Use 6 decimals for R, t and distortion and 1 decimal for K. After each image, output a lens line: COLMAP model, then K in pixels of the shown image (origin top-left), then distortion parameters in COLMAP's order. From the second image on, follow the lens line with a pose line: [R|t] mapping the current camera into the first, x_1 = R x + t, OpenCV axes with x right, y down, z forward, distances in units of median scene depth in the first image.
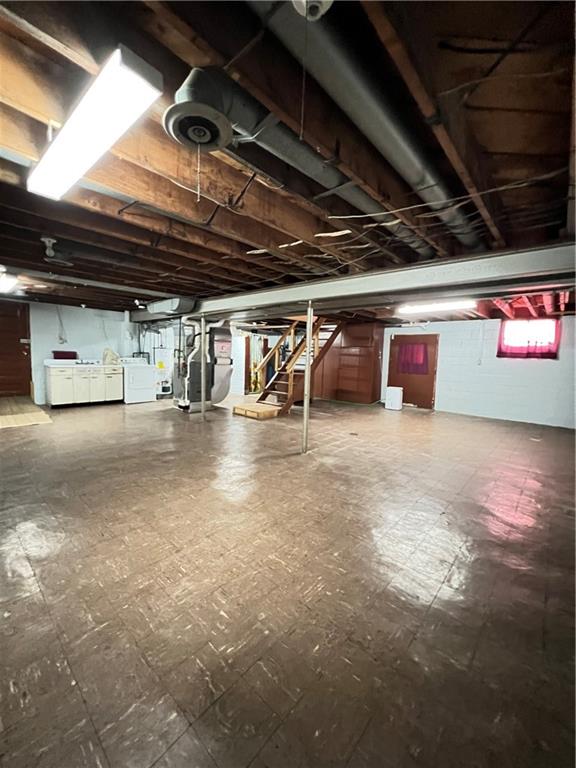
lens RADIAL K [[306.4, 0, 286.0], [0, 306.4, 383.1], [0, 0, 1]] dist [-0.001479, -0.000173]
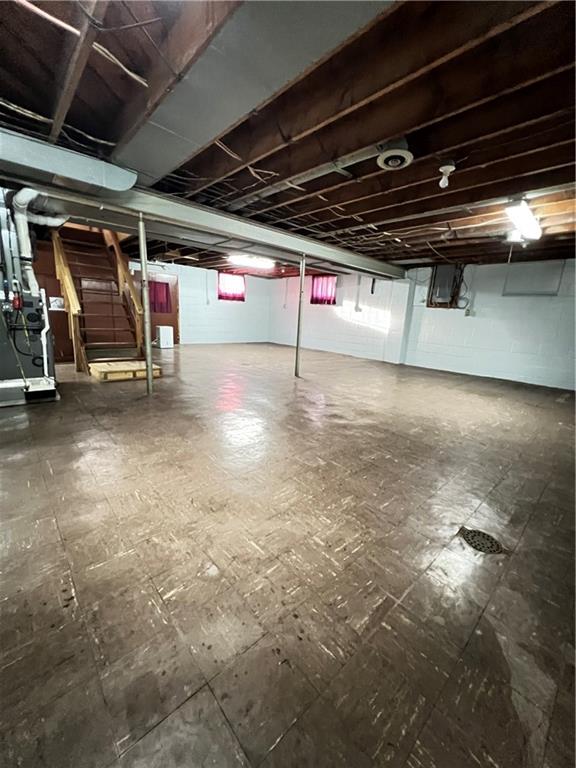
lens RADIAL K [[306.4, 0, 286.0], [0, 306.4, 383.1], [0, 0, 1]] dist [-0.001479, -0.000173]
pose [[0.114336, -0.244038, 0.963002, -0.735189], [0.038276, 0.969721, 0.241196, -0.039933], [-0.992705, 0.009283, 0.120215, 0.557384]]
